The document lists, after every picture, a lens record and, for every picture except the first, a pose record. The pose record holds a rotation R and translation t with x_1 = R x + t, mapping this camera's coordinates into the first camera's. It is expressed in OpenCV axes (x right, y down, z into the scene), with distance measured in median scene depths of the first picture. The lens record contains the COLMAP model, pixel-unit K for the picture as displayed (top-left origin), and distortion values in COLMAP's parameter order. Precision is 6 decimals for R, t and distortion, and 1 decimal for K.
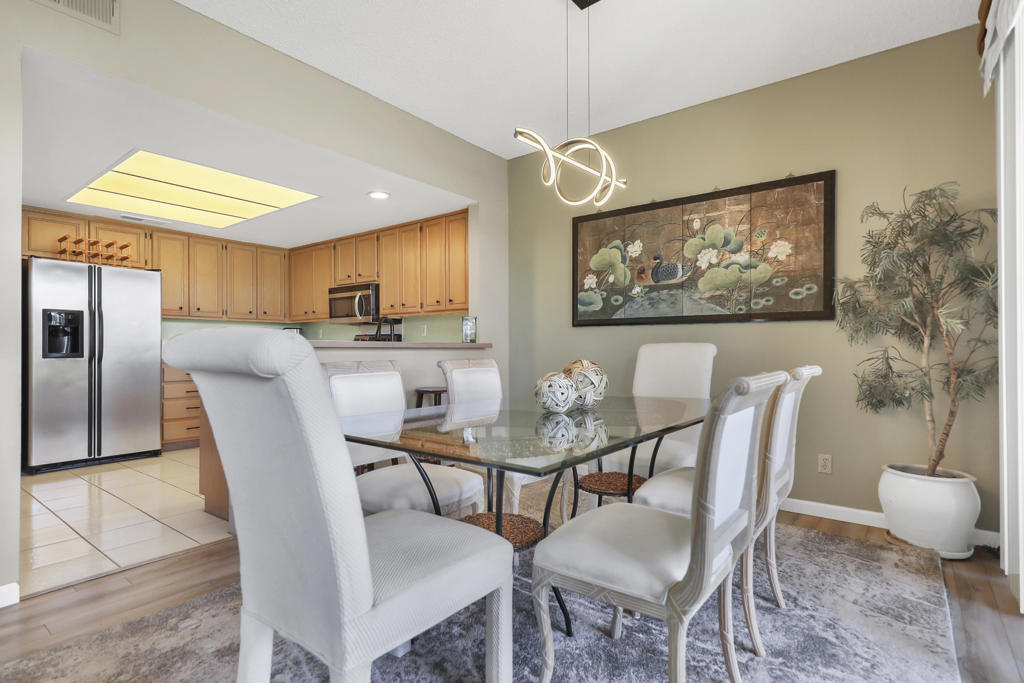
lens RADIAL K [[513.9, 0, 506.7], [0, 513.9, 349.6], [0, 0, 1]] dist [0.006578, 0.000734]
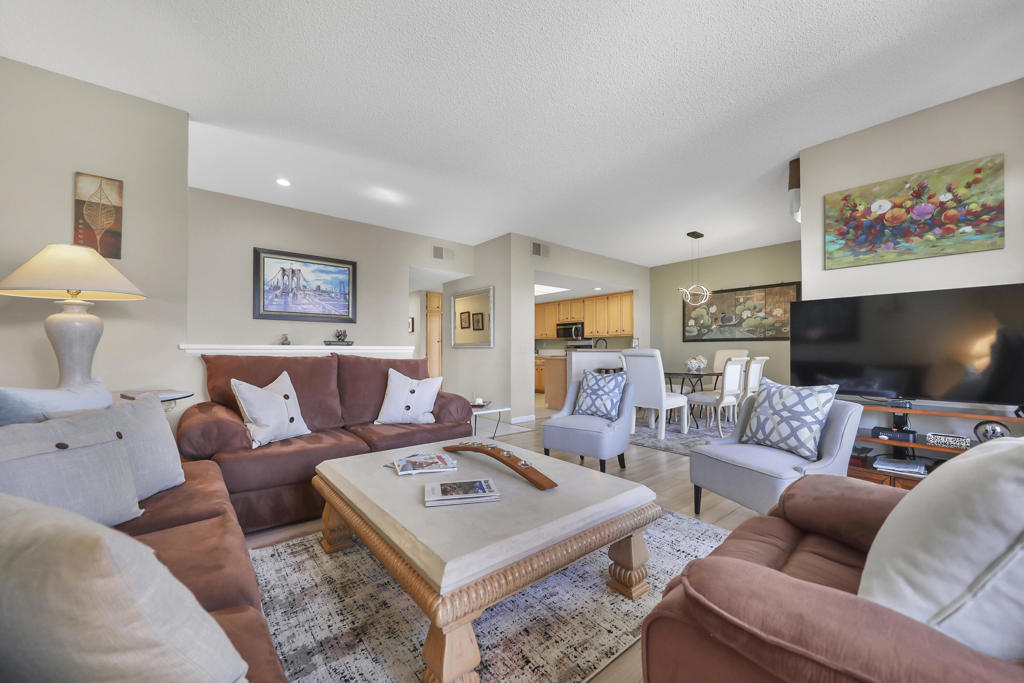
lens RADIAL K [[389.3, 0, 507.5], [0, 389.3, 349.0], [0, 0, 1]] dist [0.002306, 0.000075]
pose [[0.974941, -0.001491, -0.222458, -0.252537], [-0.000084, 0.999975, -0.007068, -0.001990], [0.222463, 0.006910, 0.974917, -0.880014]]
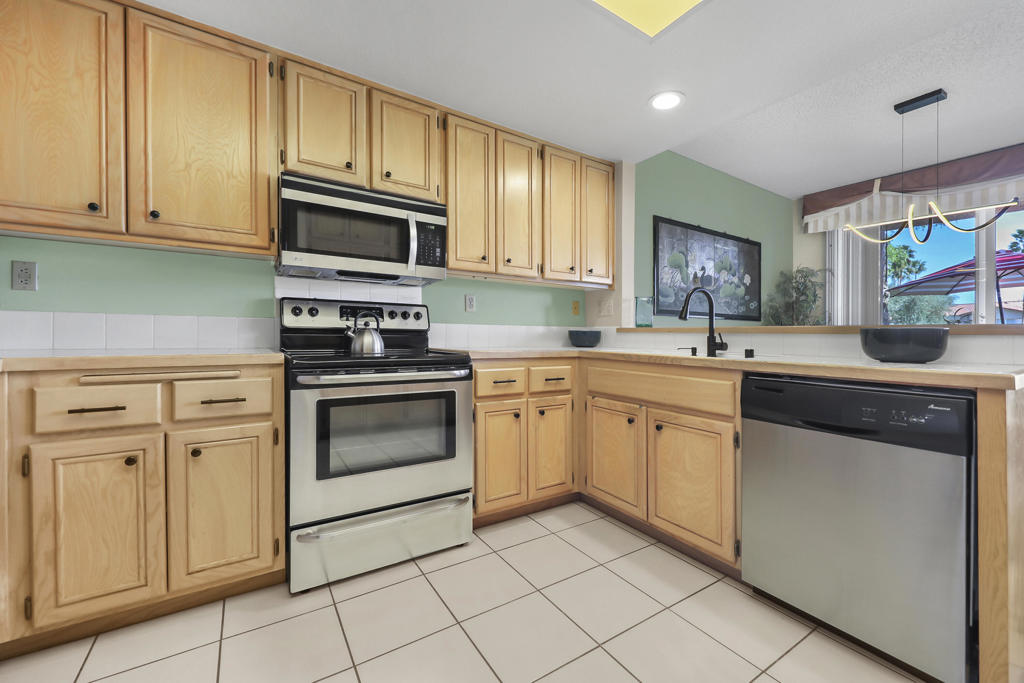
lens RADIAL K [[414.8, 0, 531.0], [0, 414.8, 333.8], [0, 0, 1]] dist [0.003467, -0.000318]
pose [[0.305095, 0.004690, 0.952310, -0.807350], [-0.013433, 0.999910, -0.000621, -0.000282], [-0.952227, -0.012602, 0.305130, 1.000957]]
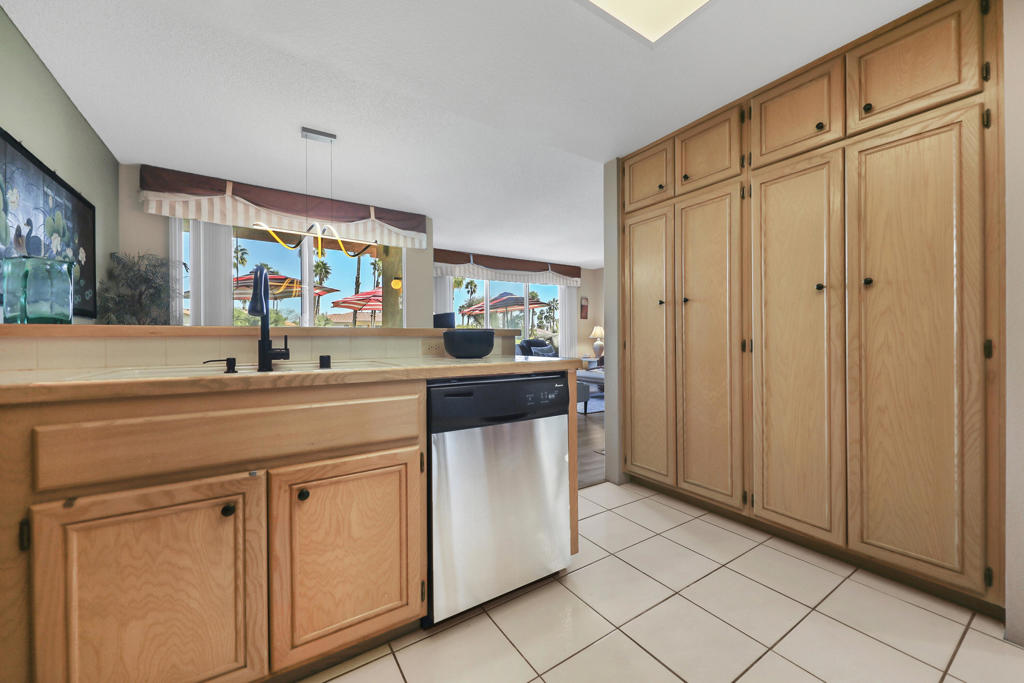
lens RADIAL K [[398.2, 0, 509.3], [0, 398.2, 331.9], [0, 0, 1]] dist [-0.001958, -0.000157]
pose [[-0.950470, 0.010036, 0.310654, -0.524206], [0.004593, 0.999823, -0.018248, -0.000772], [-0.310782, -0.015917, -0.950348, 1.225677]]
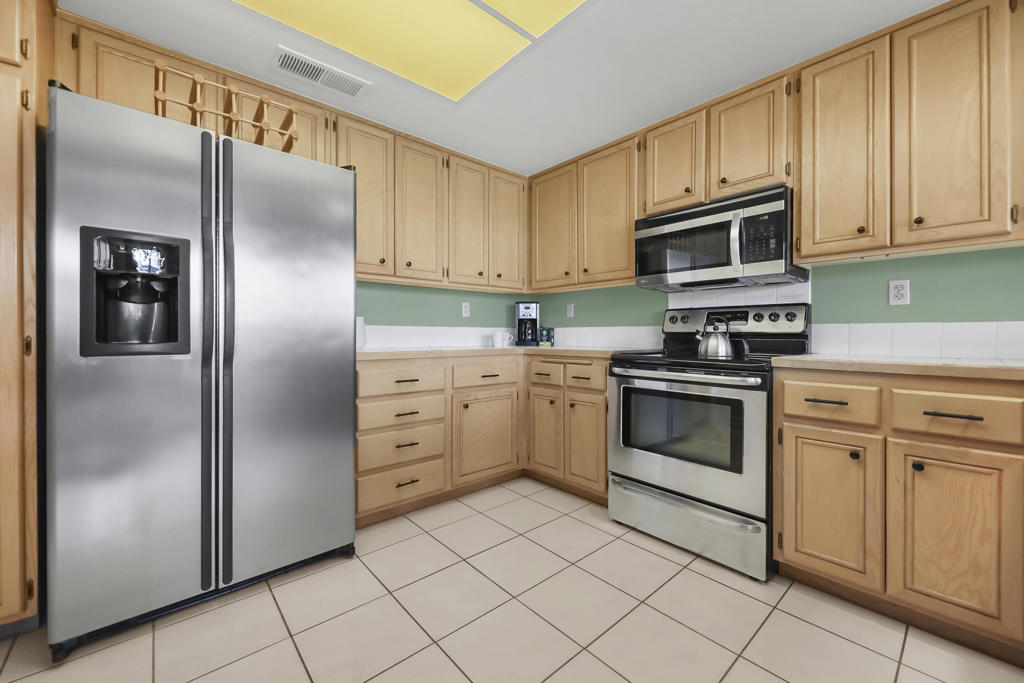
lens RADIAL K [[398.2, 0, 513.0], [0, 398.2, 338.8], [0, 0, 1]] dist [-0.001958, -0.000157]
pose [[0.983707, 0.005047, -0.179708, -0.546185], [-0.003354, 0.999947, 0.009727, -0.000258], [0.179747, -0.008966, 0.983672, 0.788784]]
